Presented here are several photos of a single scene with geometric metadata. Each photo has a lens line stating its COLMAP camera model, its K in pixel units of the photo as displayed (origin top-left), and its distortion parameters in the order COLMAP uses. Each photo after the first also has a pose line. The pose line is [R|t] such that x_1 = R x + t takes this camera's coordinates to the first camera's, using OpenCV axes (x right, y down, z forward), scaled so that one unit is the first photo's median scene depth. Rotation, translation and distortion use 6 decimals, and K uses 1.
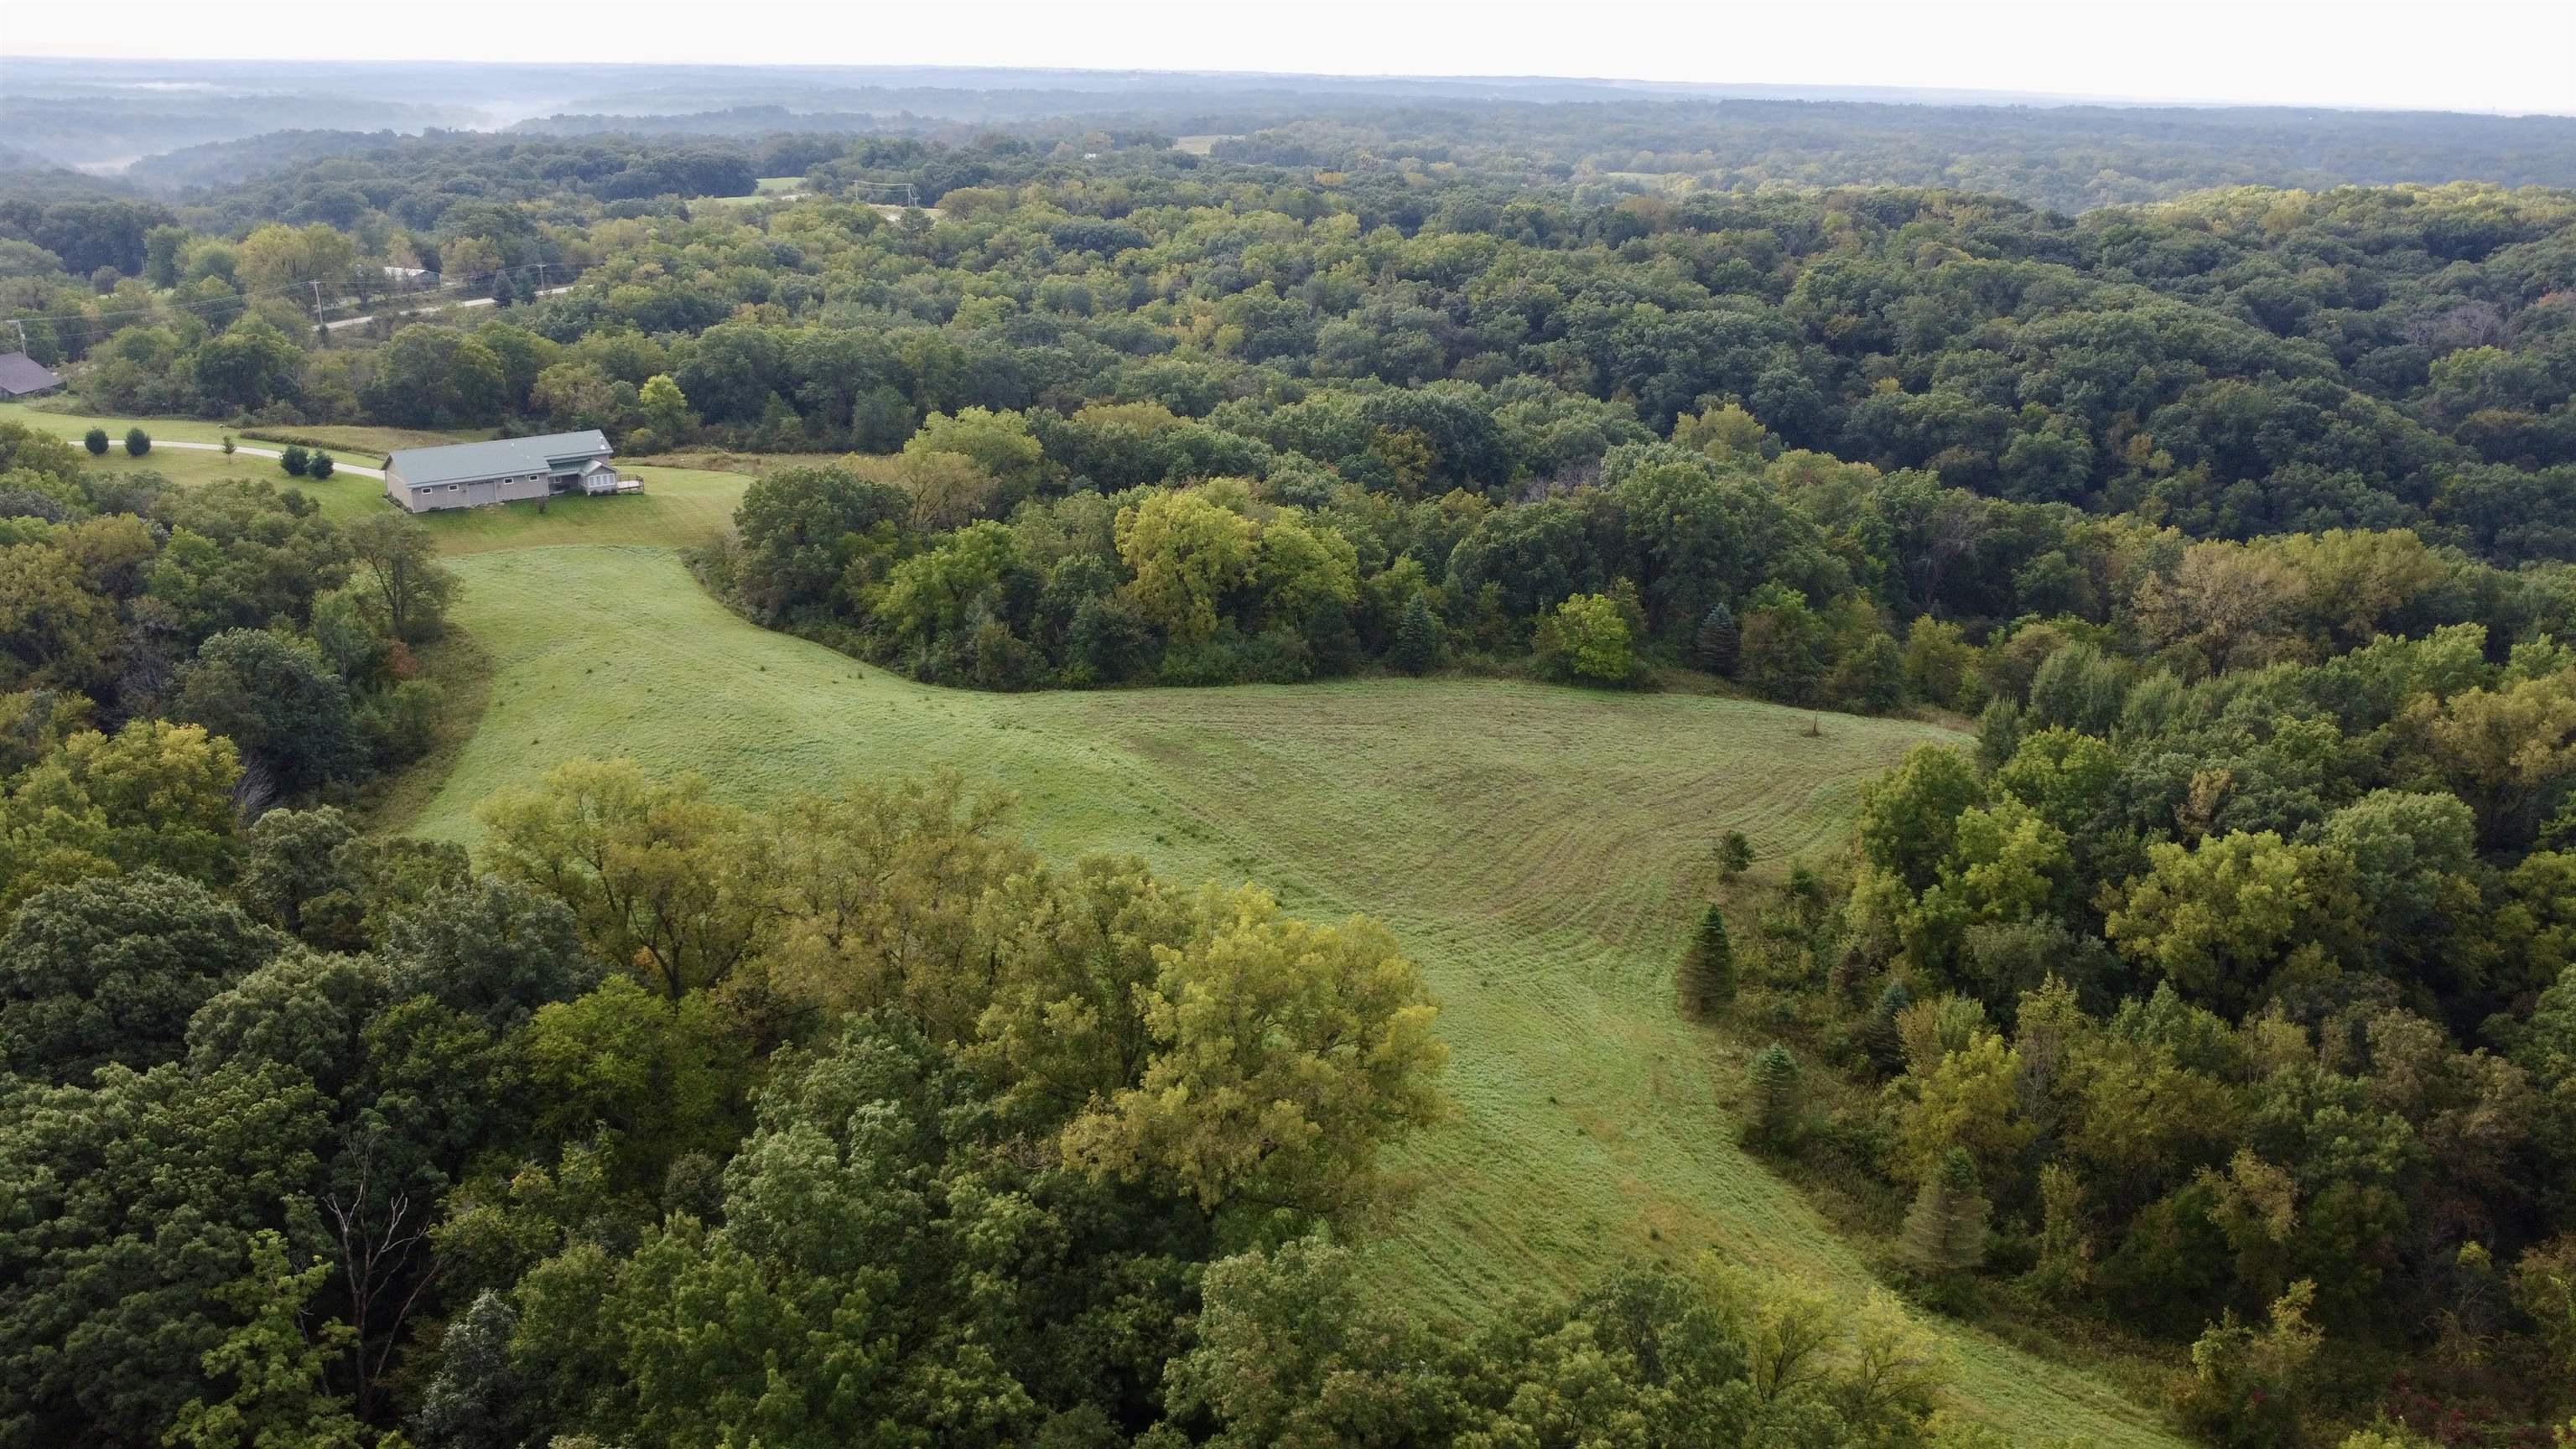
lens RADIAL K [[1868.9, 0, 1282.0], [0, 1868.9, 720.5], [0, 0, 1]] dist [-0.025352, -0.018008]
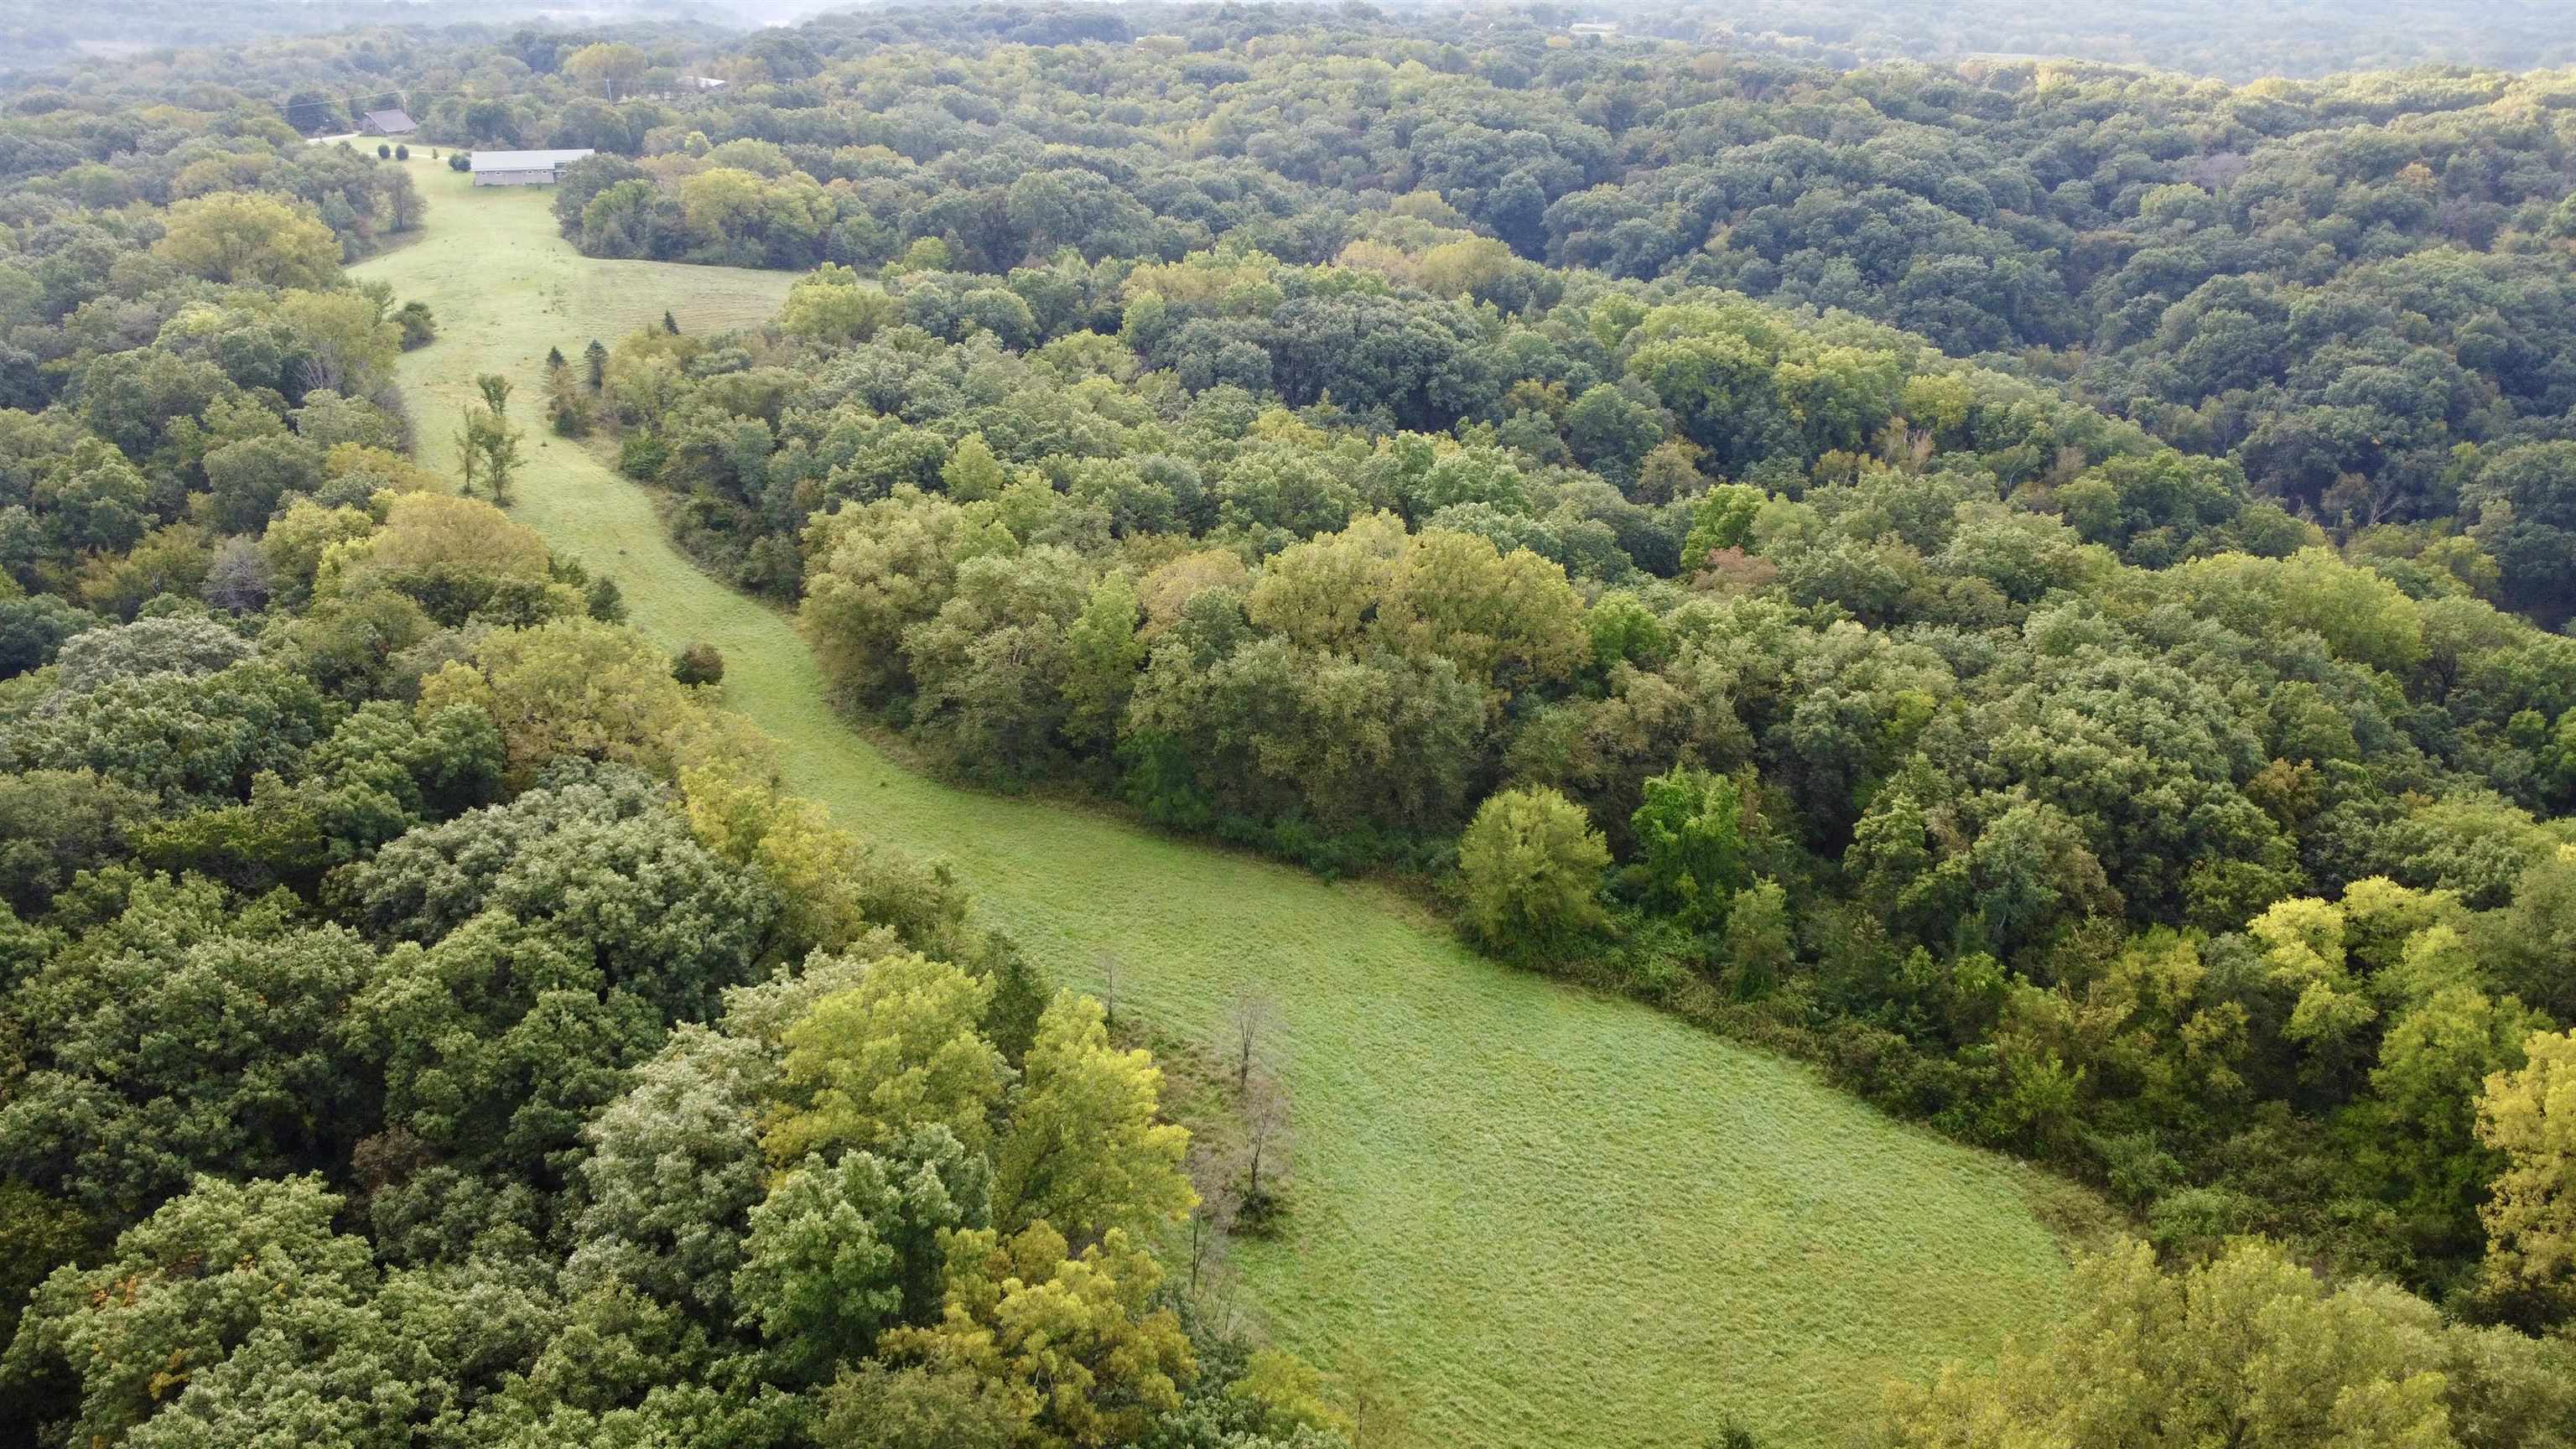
lens RADIAL K [[1868.9, 0, 1283.1], [0, 1868.9, 724.1], [0, 0, 1]] dist [-0.025352, -0.018008]
pose [[0.938792, 0.132682, -0.317908, 0.720461], [-0.113792, 0.990488, 0.077359, 0.141322], [0.325148, -0.036448, 0.944960, -0.378429]]
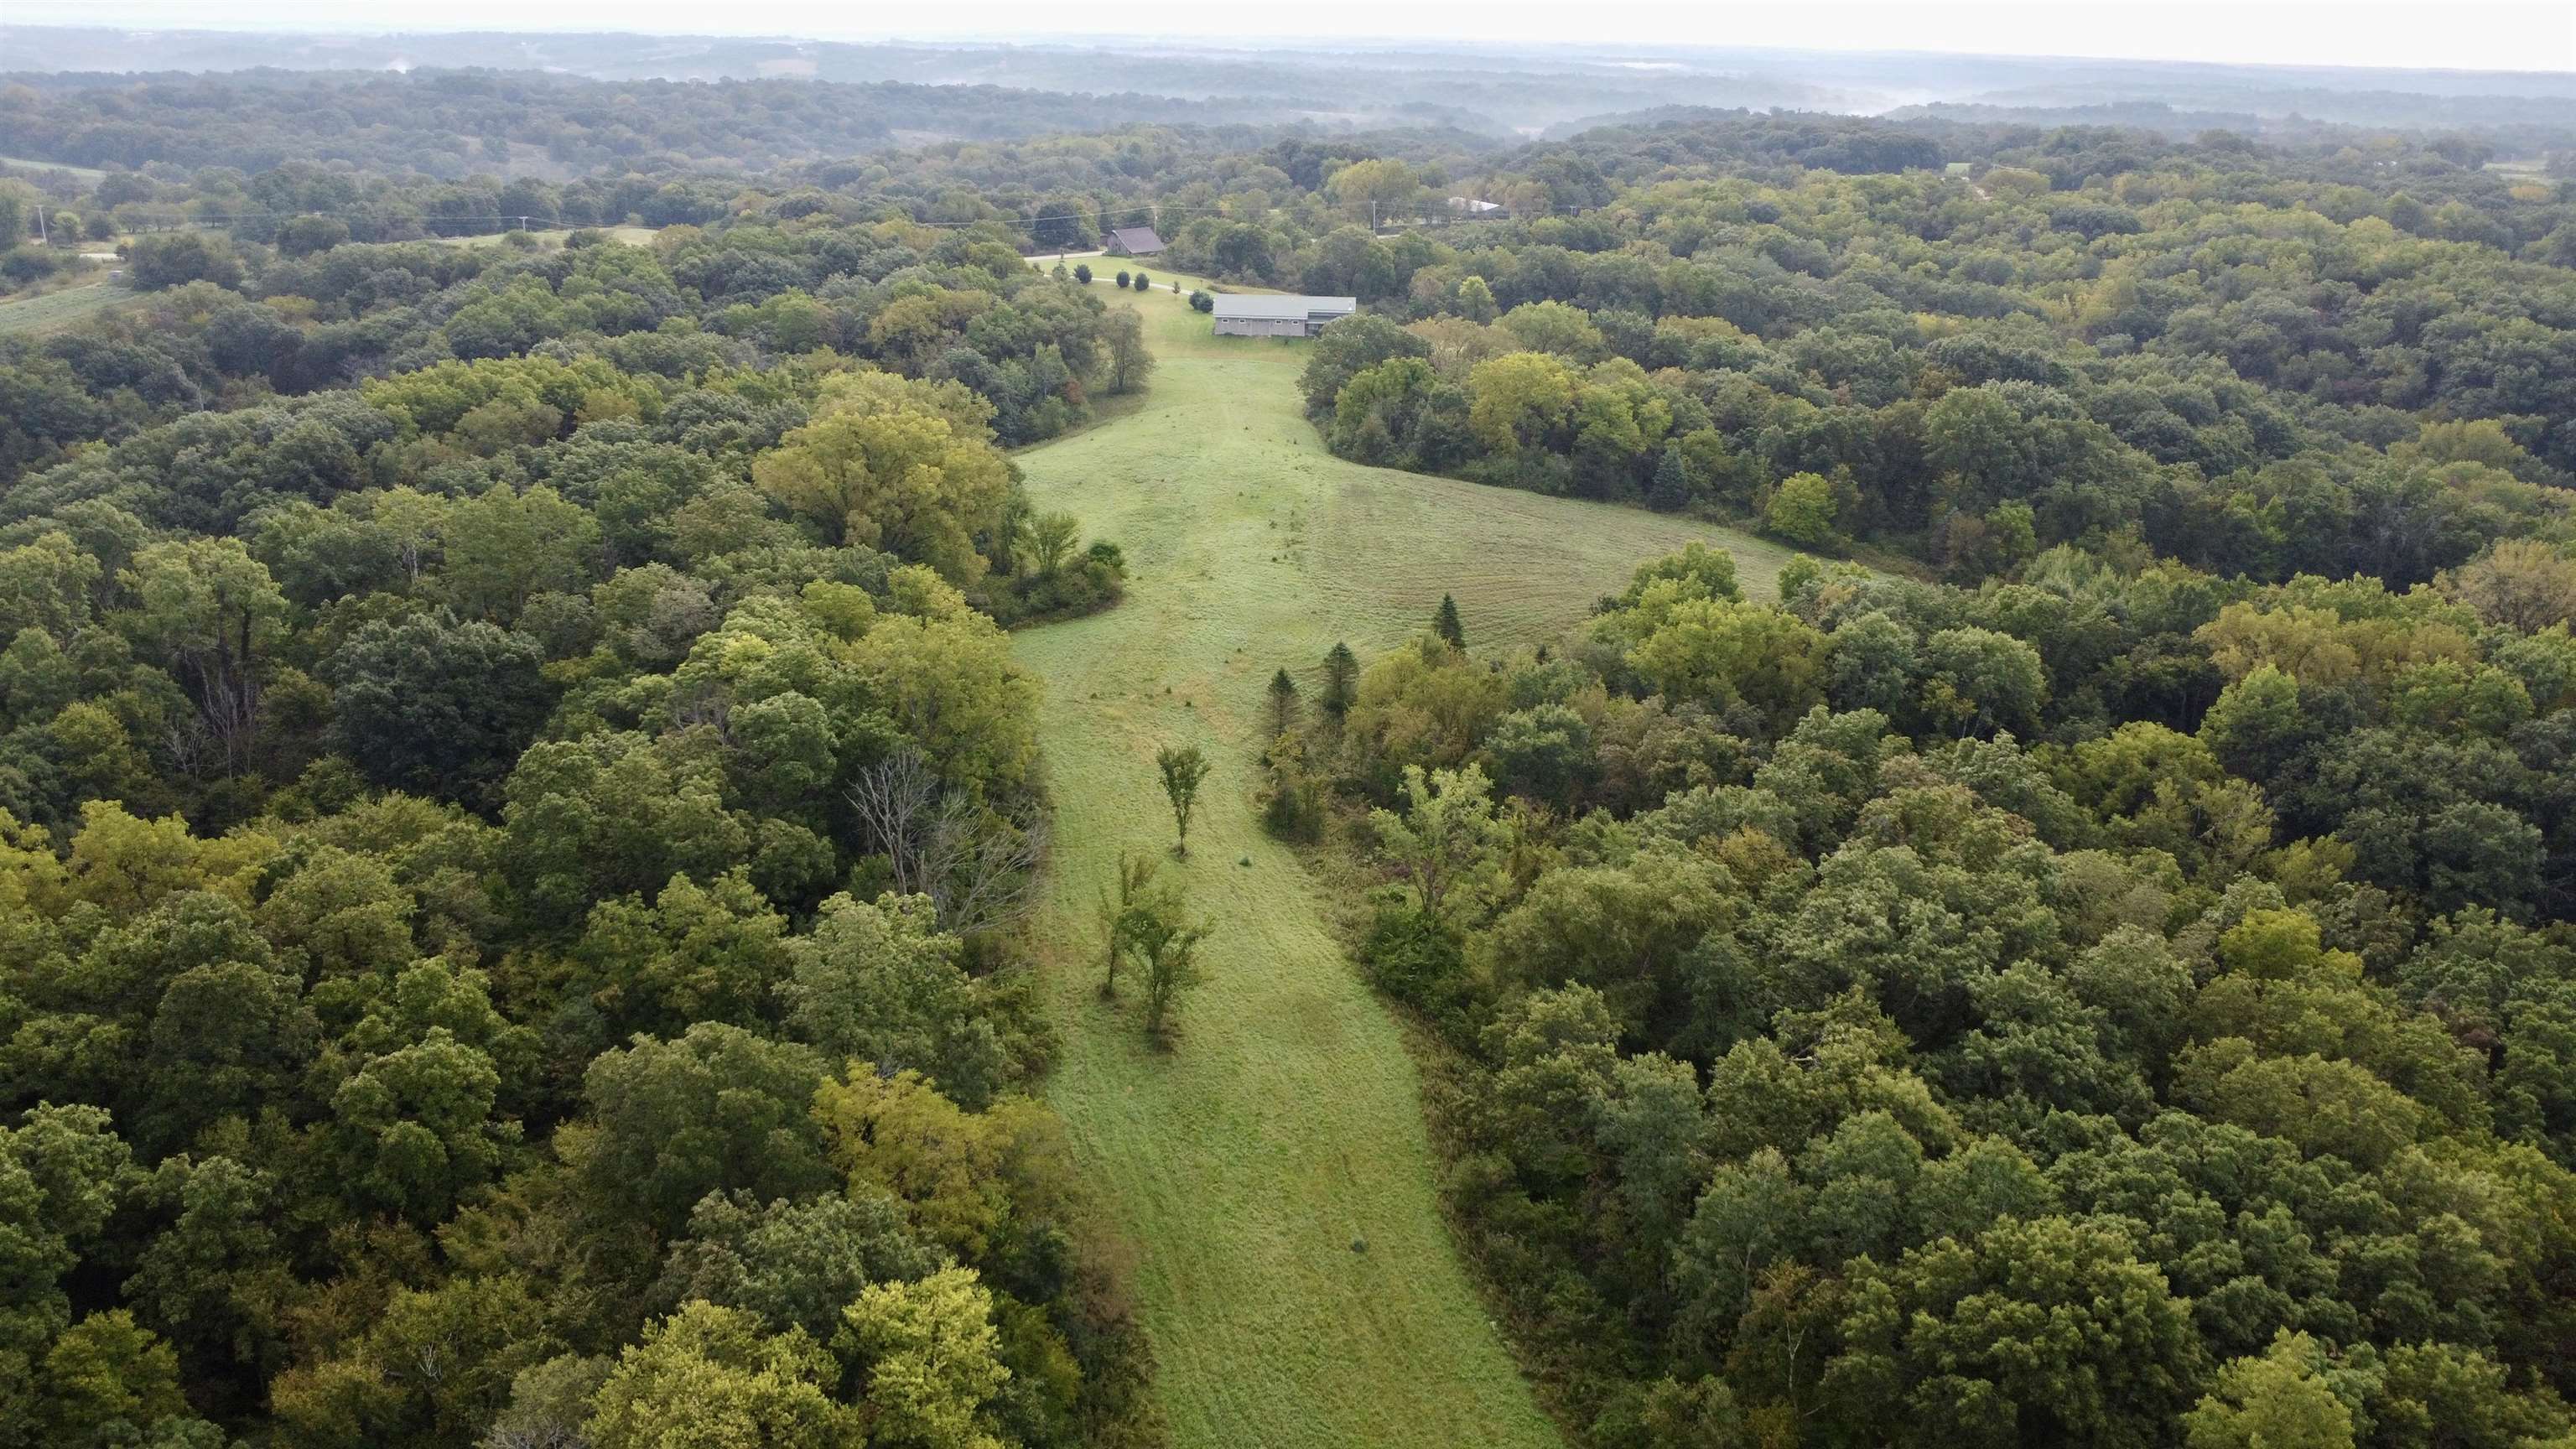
lens RADIAL K [[1868.9, 0, 1286.6], [0, 1868.9, 720.2], [0, 0, 1]] dist [-0.025352, -0.018008]
pose [[0.752905, 0.225617, -0.618249, 0.456363], [-0.223186, 0.971266, 0.082648, 0.042925], [0.619130, 0.075758, 0.781625, -0.102456]]
